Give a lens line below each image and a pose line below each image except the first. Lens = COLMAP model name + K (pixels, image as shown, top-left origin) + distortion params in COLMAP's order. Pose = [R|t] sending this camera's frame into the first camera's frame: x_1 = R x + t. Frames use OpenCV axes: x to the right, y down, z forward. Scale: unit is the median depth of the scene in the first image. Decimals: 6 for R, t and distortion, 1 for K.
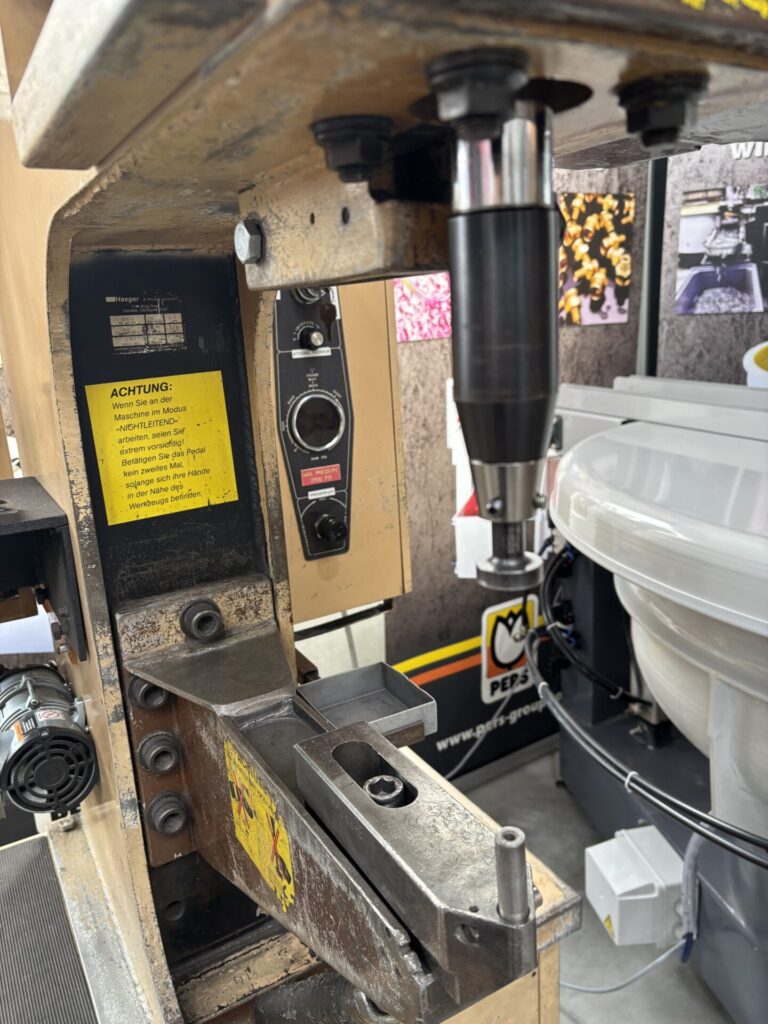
lens RADIAL K [[784.4, 0, 383.6], [0, 784.4, 508.4], [0, 0, 1]] dist [0.045922, -0.022846]
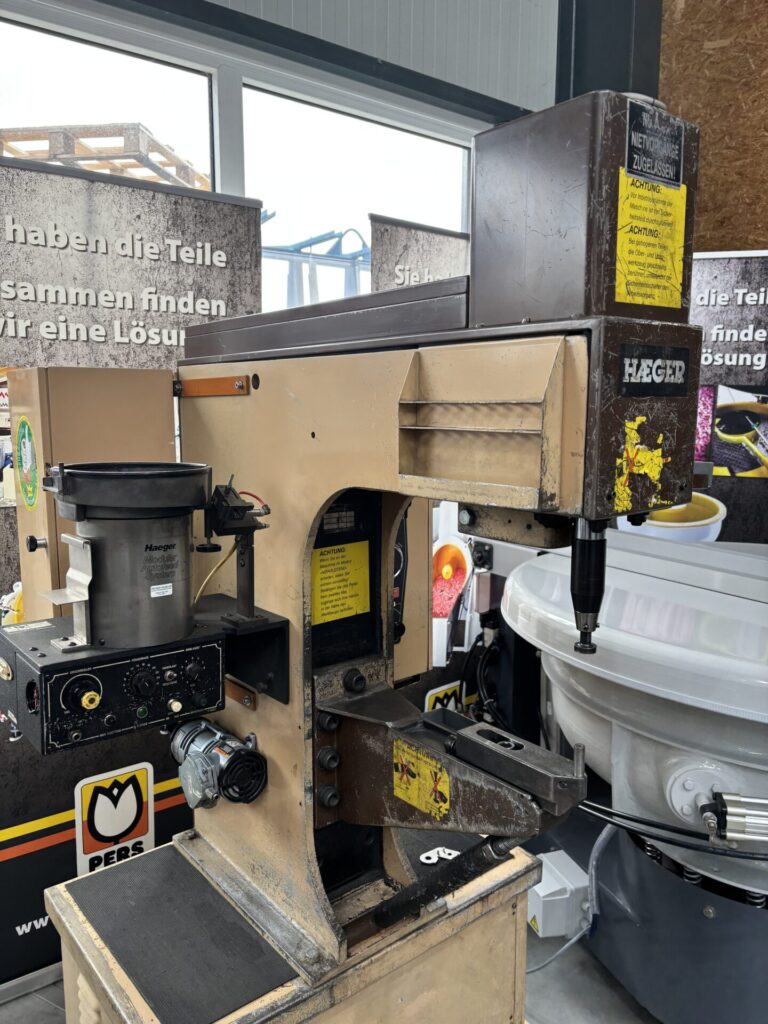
lens RADIAL K [[784.4, 0, 388.6], [0, 784.4, 506.2], [0, 0, 1]] dist [0.045922, -0.022846]
pose [[0.985000, 0.040237, 0.167798, -0.451876], [-0.019591, 0.992223, -0.122924, -0.029986], [-0.171439, 0.117793, 0.978128, -0.766472]]
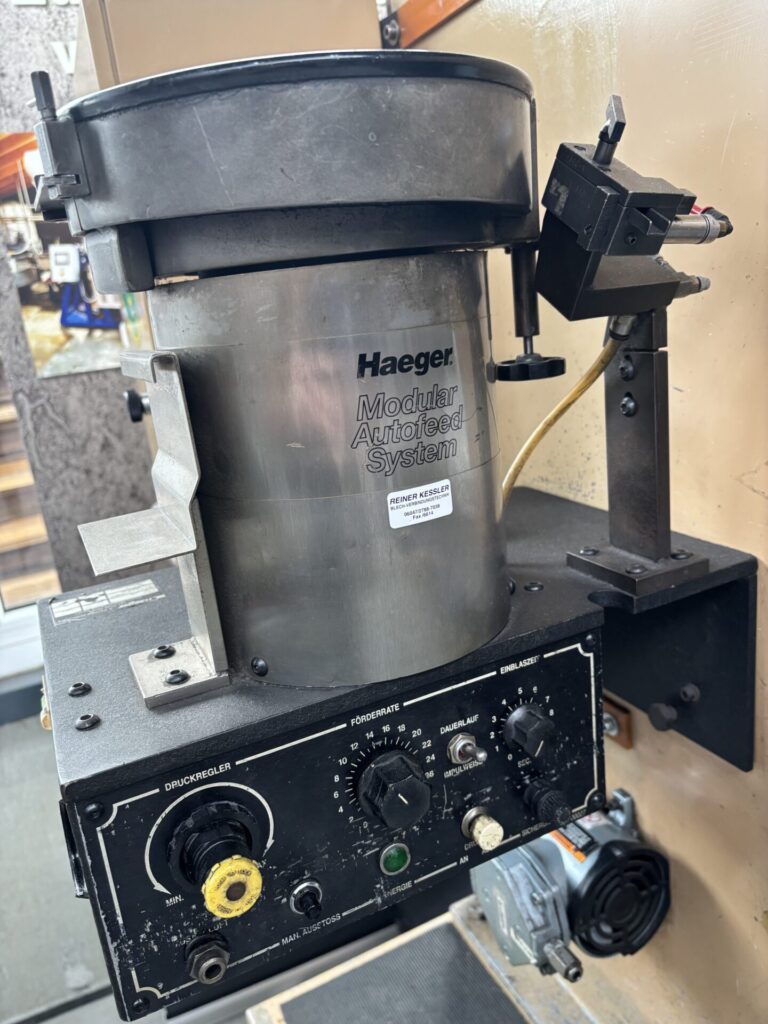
lens RADIAL K [[784.4, 0, 386.8], [0, 784.4, 514.2], [0, 0, 1]] dist [0.045922, -0.022846]
pose [[0.995169, -0.031580, -0.092959, -0.593601], [0.036115, 0.998218, 0.047511, -0.062579], [0.091293, -0.050638, 0.994536, 0.309802]]
